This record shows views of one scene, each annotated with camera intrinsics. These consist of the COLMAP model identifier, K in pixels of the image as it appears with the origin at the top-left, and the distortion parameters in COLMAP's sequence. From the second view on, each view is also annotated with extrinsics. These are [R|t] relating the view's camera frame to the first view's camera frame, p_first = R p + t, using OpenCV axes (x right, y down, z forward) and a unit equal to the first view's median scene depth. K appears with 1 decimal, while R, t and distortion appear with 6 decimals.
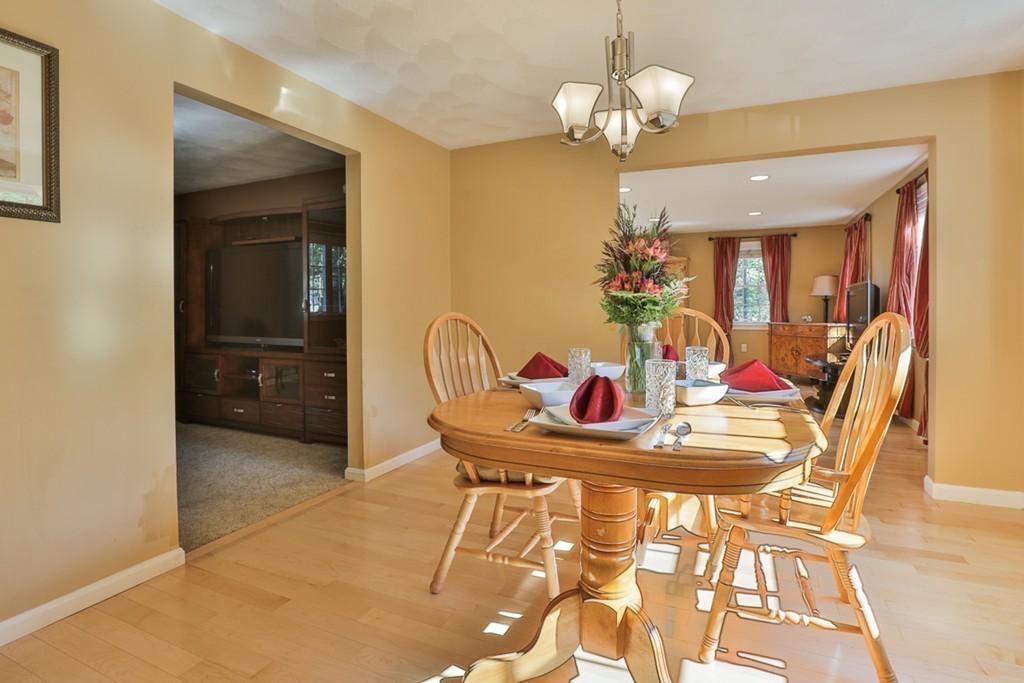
lens RADIAL K [[509.6, 0, 498.3], [0, 509.6, 324.5], [0, 0, 1]] dist [-0.068556, 0.027429]
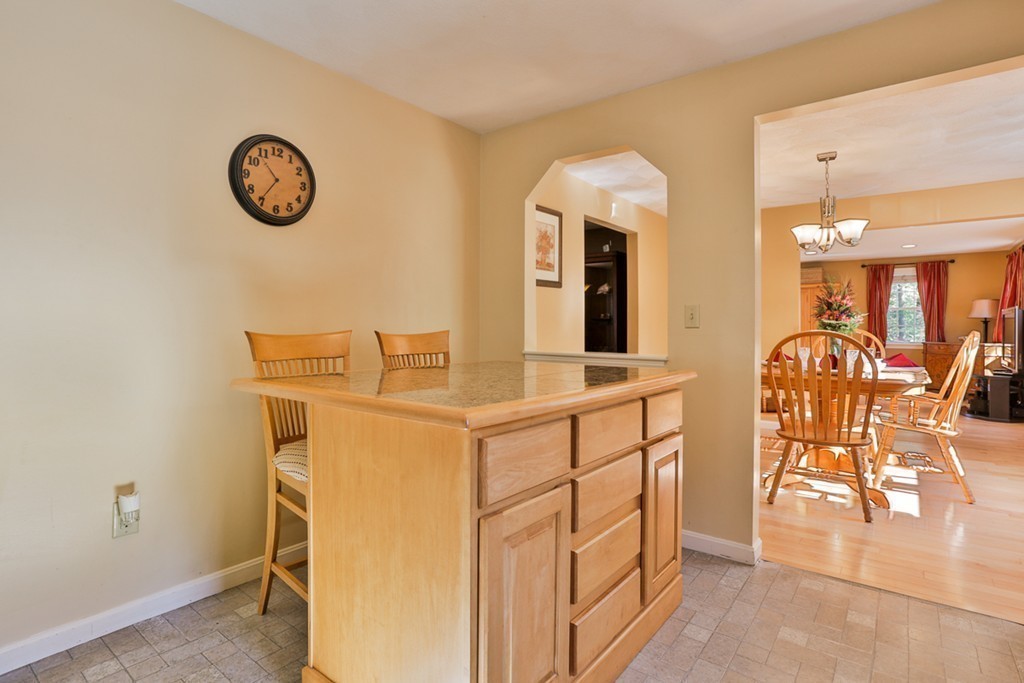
lens RADIAL K [[505.3, 0, 499.5], [0, 505.3, 332.6], [0, 0, 1]] dist [-0.066509, 0.025668]
pose [[0.973322, 0.011009, -0.229181, -0.128772], [-0.015489, 0.999722, -0.017759, 0.009110], [0.228922, 0.020835, 0.973222, -0.271589]]
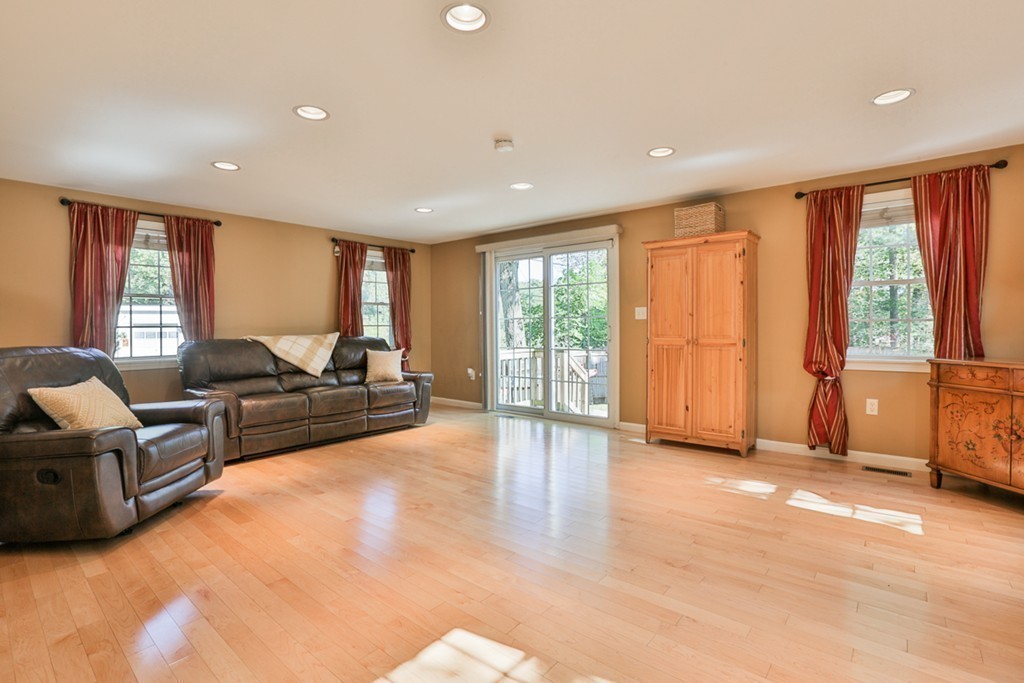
lens RADIAL K [[485.7, 0, 496.7], [0, 485.7, 338.2], [0, 0, 1]] dist [-0.052118, 0.017752]
pose [[0.968307, 0.002756, -0.249749, 0.287780], [-0.004111, 0.999980, -0.004904, -0.020720], [0.249731, 0.005775, 0.968298, 0.530457]]
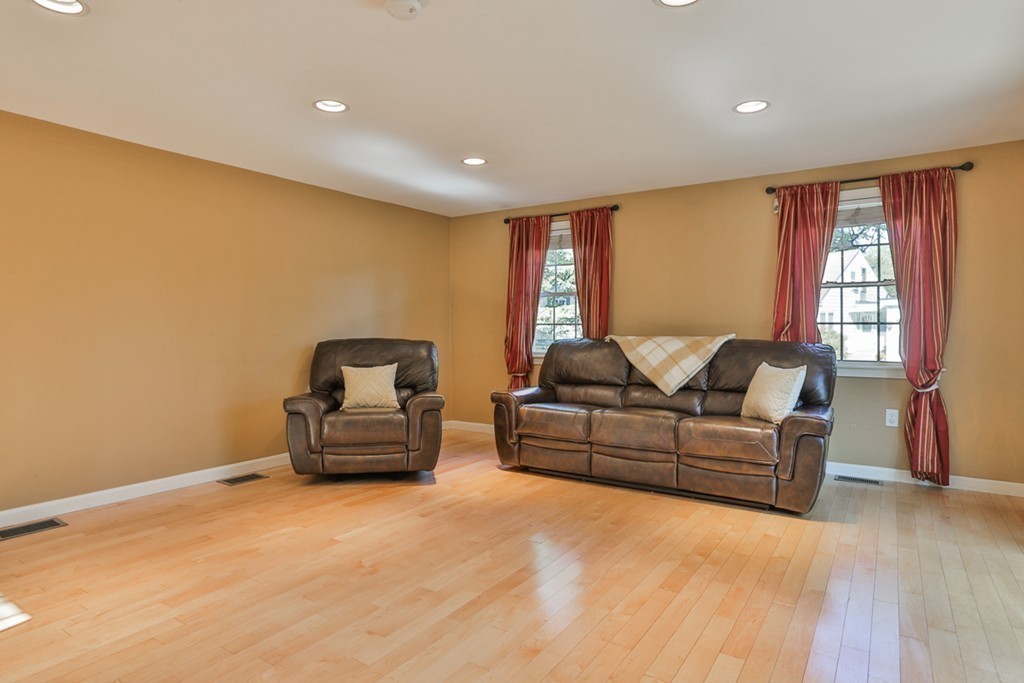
lens RADIAL K [[581.0, 0, 509.6], [0, 581.0, 321.9], [0, 0, 1]] dist [-0.005027, -0.000110]
pose [[-0.133358, -0.003952, -0.991060, 0.680602], [-0.034044, 0.999420, 0.000596, -0.055746], [0.990483, 0.033819, -0.133416, 1.620065]]
